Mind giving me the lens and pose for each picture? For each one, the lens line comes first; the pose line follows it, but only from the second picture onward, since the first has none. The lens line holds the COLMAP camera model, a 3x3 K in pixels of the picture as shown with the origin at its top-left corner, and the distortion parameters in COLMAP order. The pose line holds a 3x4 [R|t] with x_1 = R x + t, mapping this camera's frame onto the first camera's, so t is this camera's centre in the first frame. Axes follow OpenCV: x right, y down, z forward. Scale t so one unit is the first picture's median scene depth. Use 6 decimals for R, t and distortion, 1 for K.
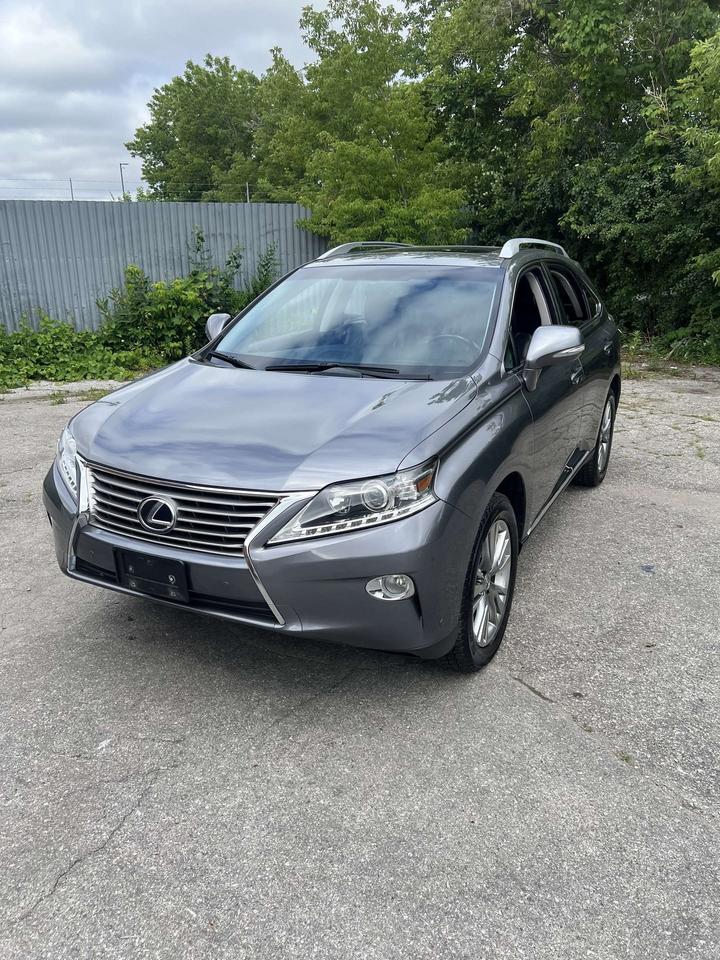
lens RADIAL K [[721.6, 0, 351.5], [0, 721.6, 483.3], [0, 0, 1]] dist [0.036634, -0.035929]
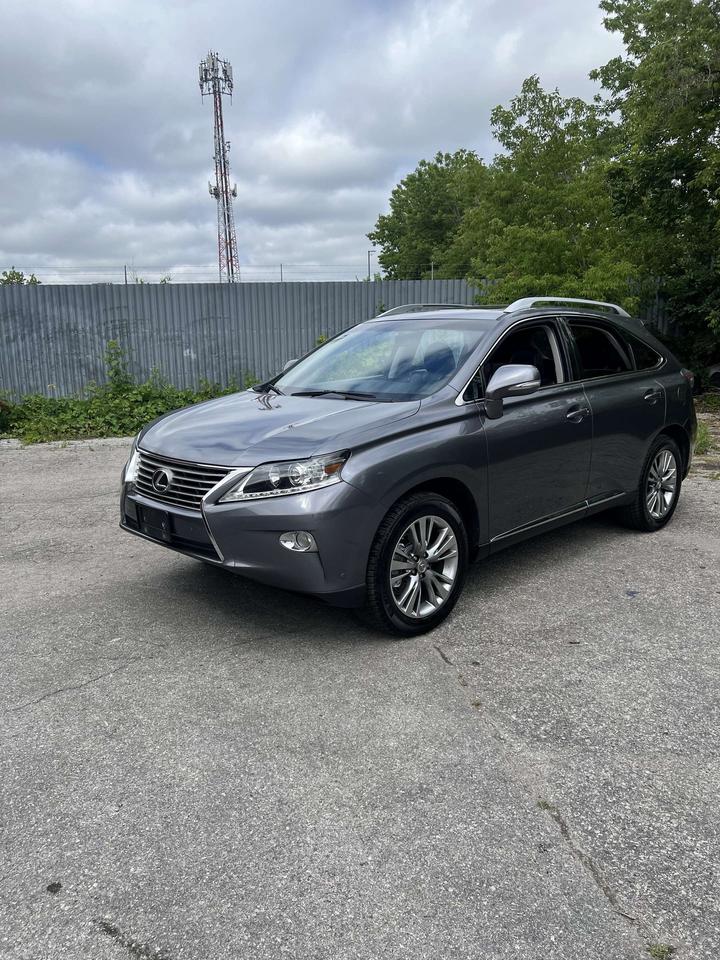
lens RADIAL K [[721.6, 0, 352.3], [0, 721.6, 480.9], [0, 0, 1]] dist [0.036634, -0.035929]
pose [[0.949073, 0.059726, -0.309344, 0.463238], [-0.091146, 0.991931, -0.088120, 0.116611], [0.301584, 0.111827, 0.946859, -0.216743]]
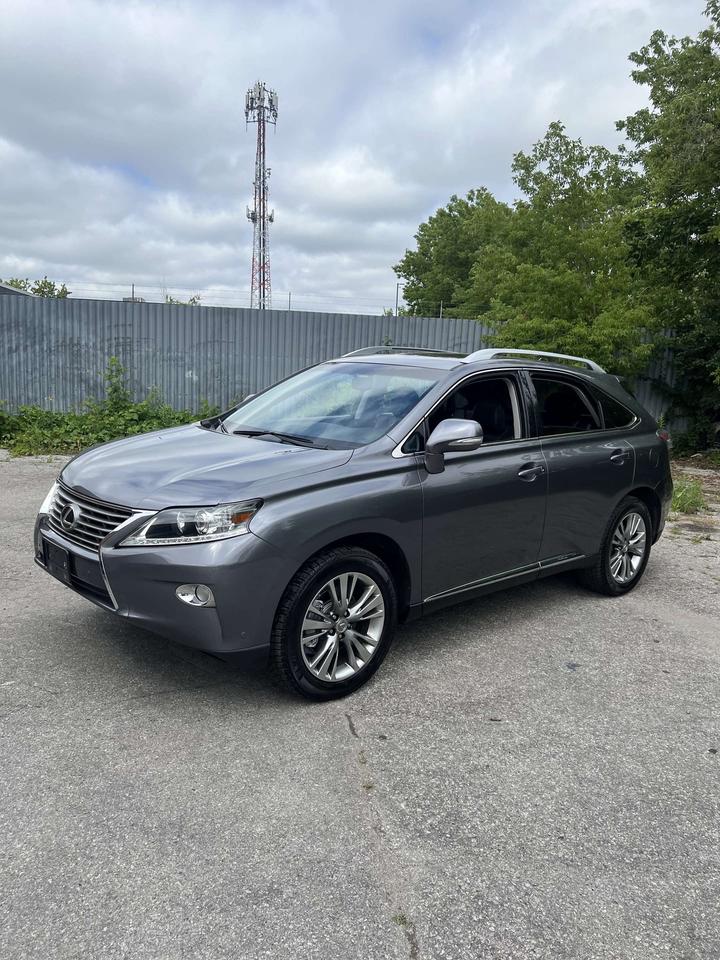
lens RADIAL K [[721.6, 0, 366.1], [0, 721.6, 478.8], [0, 0, 1]] dist [0.036634, -0.035929]
pose [[0.941140, 0.109828, -0.319676, 0.590875], [-0.157707, 0.979169, -0.127894, 0.050451], [0.298970, 0.170781, 0.938856, -0.111765]]
